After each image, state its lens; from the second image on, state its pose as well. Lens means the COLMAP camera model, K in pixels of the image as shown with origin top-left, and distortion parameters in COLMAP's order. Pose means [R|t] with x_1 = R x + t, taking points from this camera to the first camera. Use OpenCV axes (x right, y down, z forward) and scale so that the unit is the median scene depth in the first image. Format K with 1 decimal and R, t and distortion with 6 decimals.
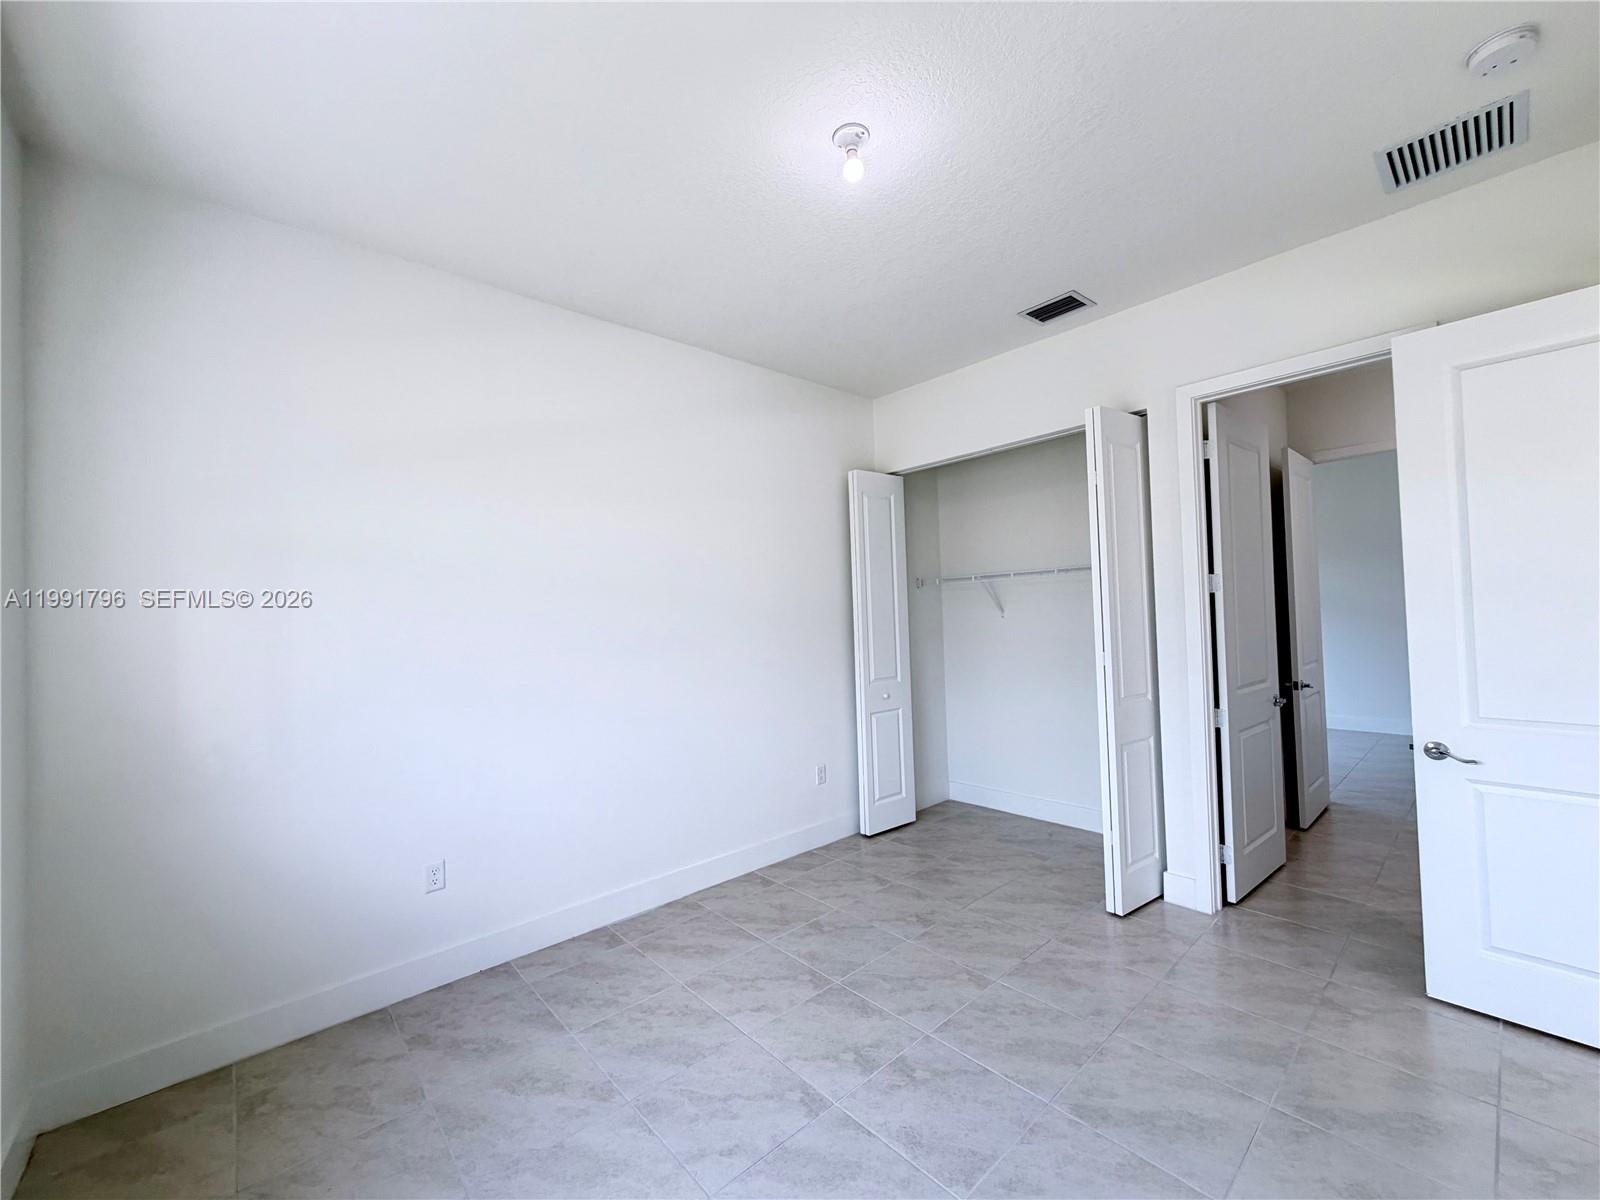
lens RADIAL K [[638.8, 0, 798.6], [0, 638.8, 600.7], [0, 0, 1]] dist [-0.001024, 0.000287]
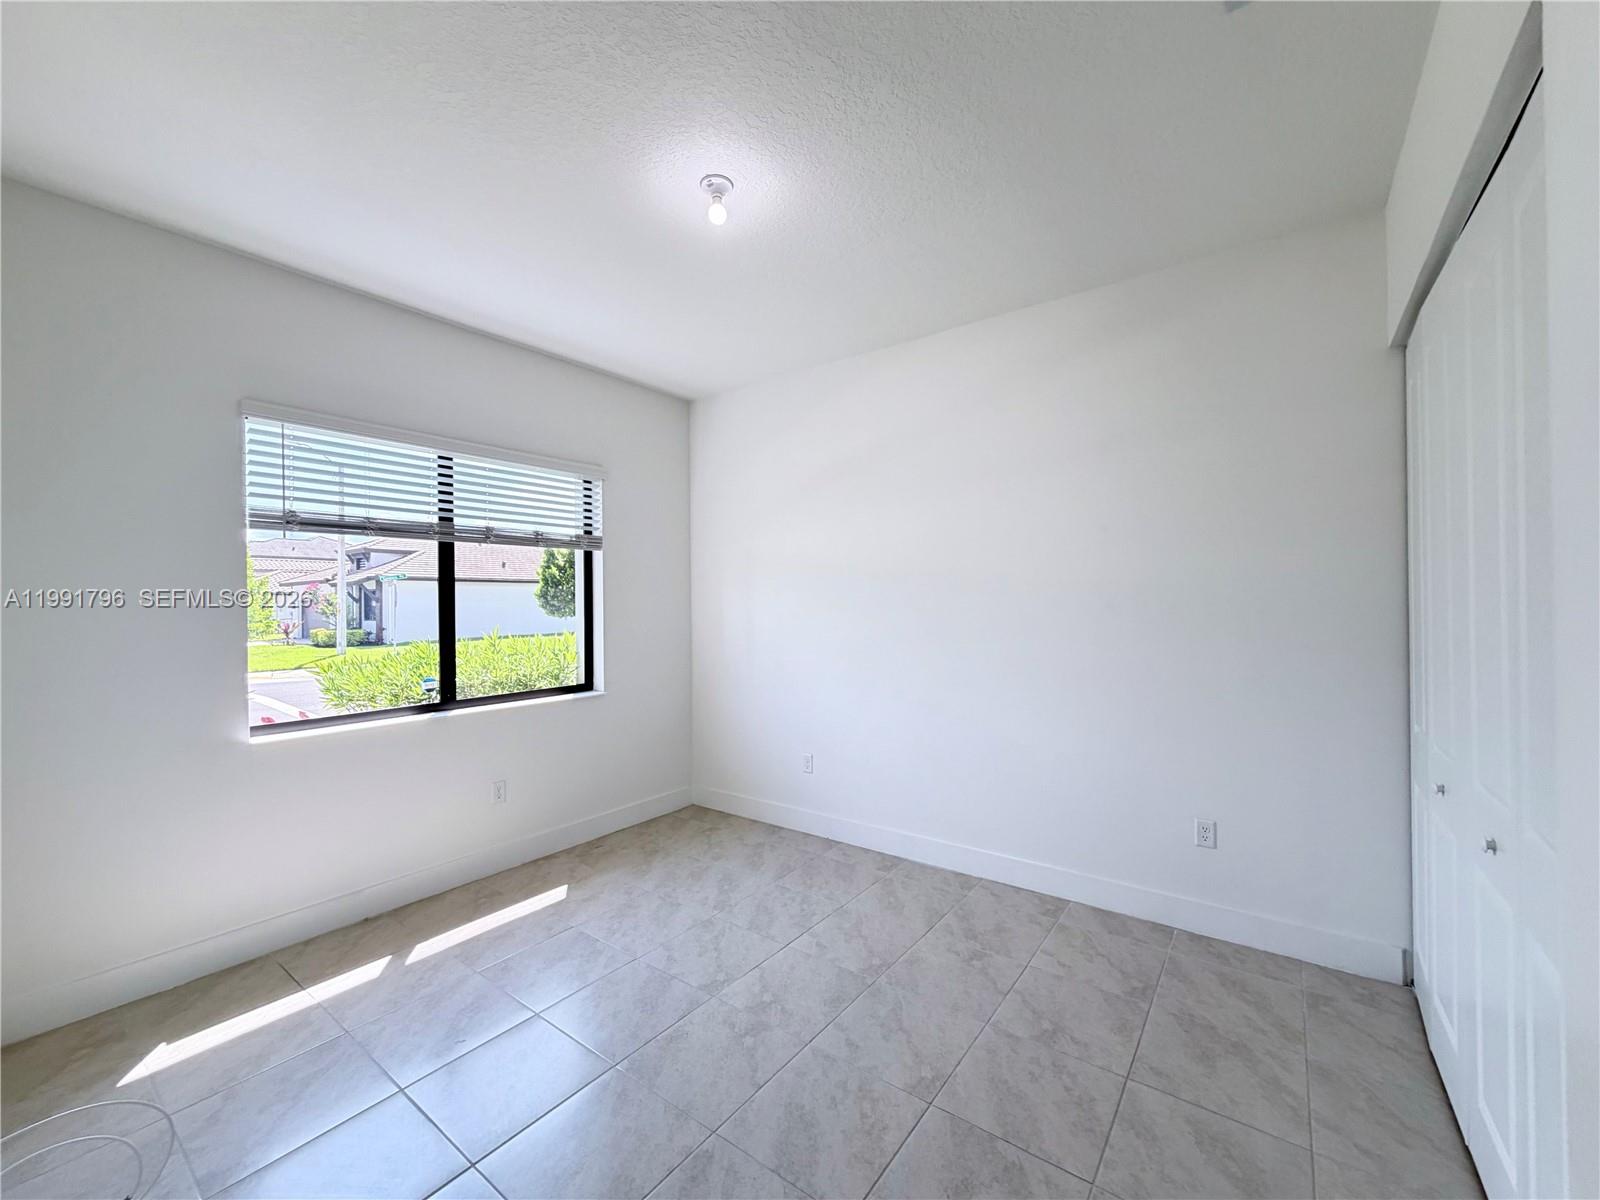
lens RADIAL K [[638.8, 0, 802.5], [0, 638.8, 598.7], [0, 0, 1]] dist [-0.001024, 0.000287]
pose [[0.202845, 0.026039, -0.978865, 0.925586], [0.024964, 0.999184, 0.031753, -0.017596], [0.978893, -0.030878, 0.202030, 0.674908]]
